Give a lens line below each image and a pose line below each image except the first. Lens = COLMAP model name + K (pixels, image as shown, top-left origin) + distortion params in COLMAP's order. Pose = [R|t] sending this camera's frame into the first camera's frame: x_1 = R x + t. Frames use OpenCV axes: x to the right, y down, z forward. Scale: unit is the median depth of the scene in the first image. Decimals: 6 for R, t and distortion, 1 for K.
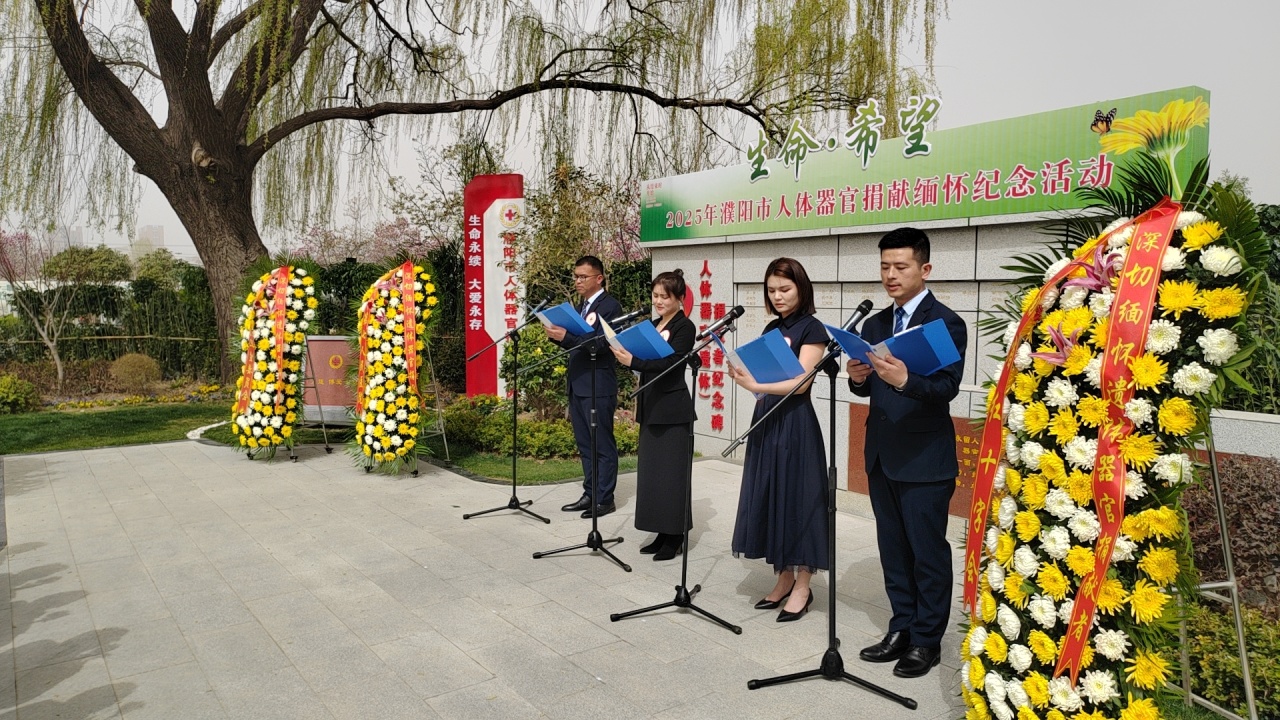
lens RADIAL K [[882.2, 0, 661.2], [0, 882.2, 338.6], [0, 0, 1]] dist [0.060020, 0.008261]
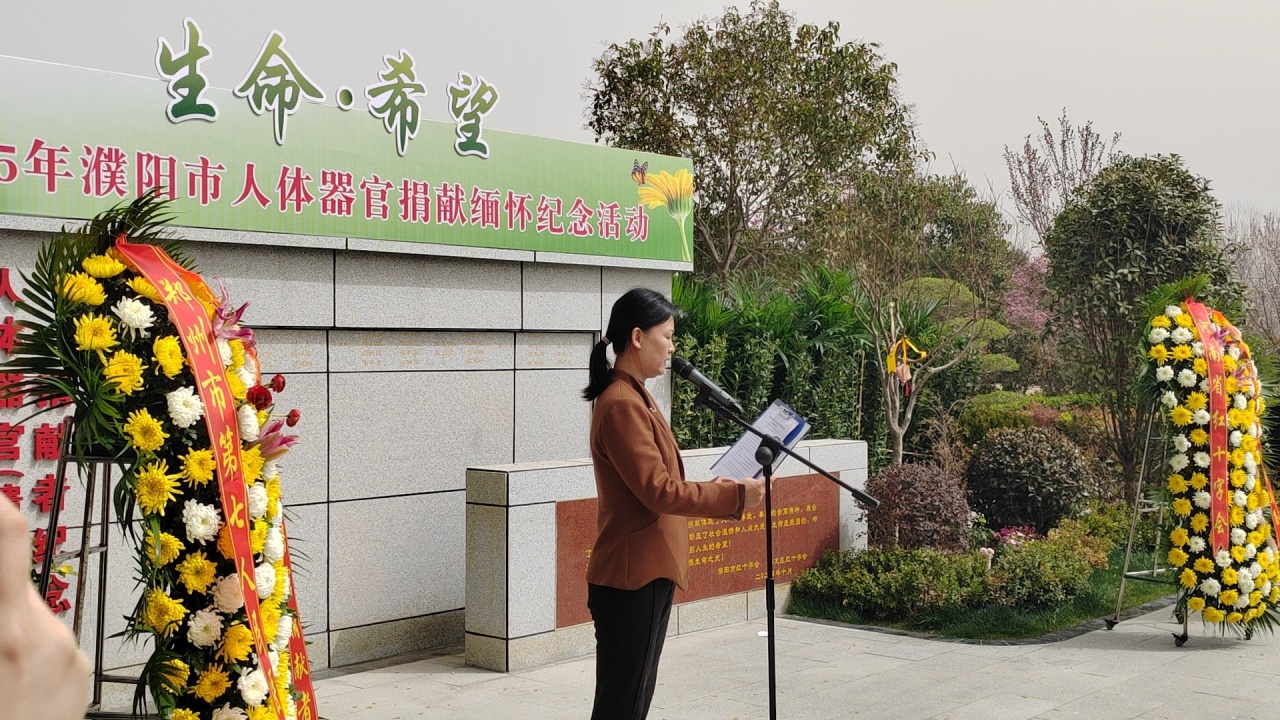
lens RADIAL K [[1445.7, 0, 635.7], [0, 1445.7, 361.0], [0, 0, 1]] dist [-0.021858, 0.000000]
pose [[-0.187123, -0.015279, 0.982218, -0.842825], [0.047124, 0.998588, 0.024511, -0.059570], [-0.981205, 0.050872, -0.186139, 1.042079]]
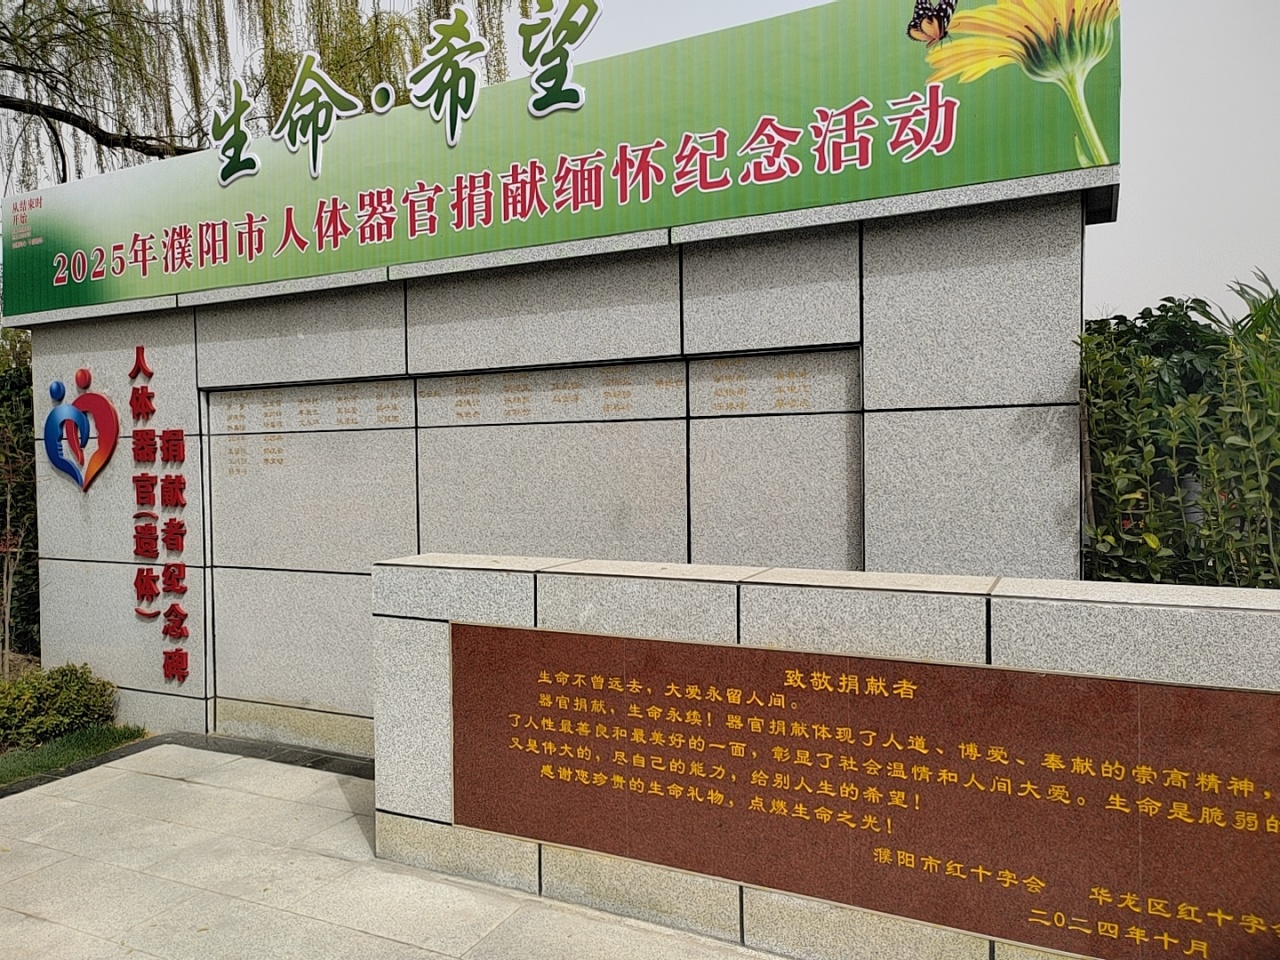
lens RADIAL K [[915.2, 0, 644.7], [0, 915.2, 475.9], [0, 0, 1]] dist [0.037296, 0.007596]
pose [[0.896565, -0.032477, 0.441721, 0.090924], [0.045761, 0.998763, -0.019449, 0.011132], [-0.440542, 0.037651, 0.896942, 0.493486]]
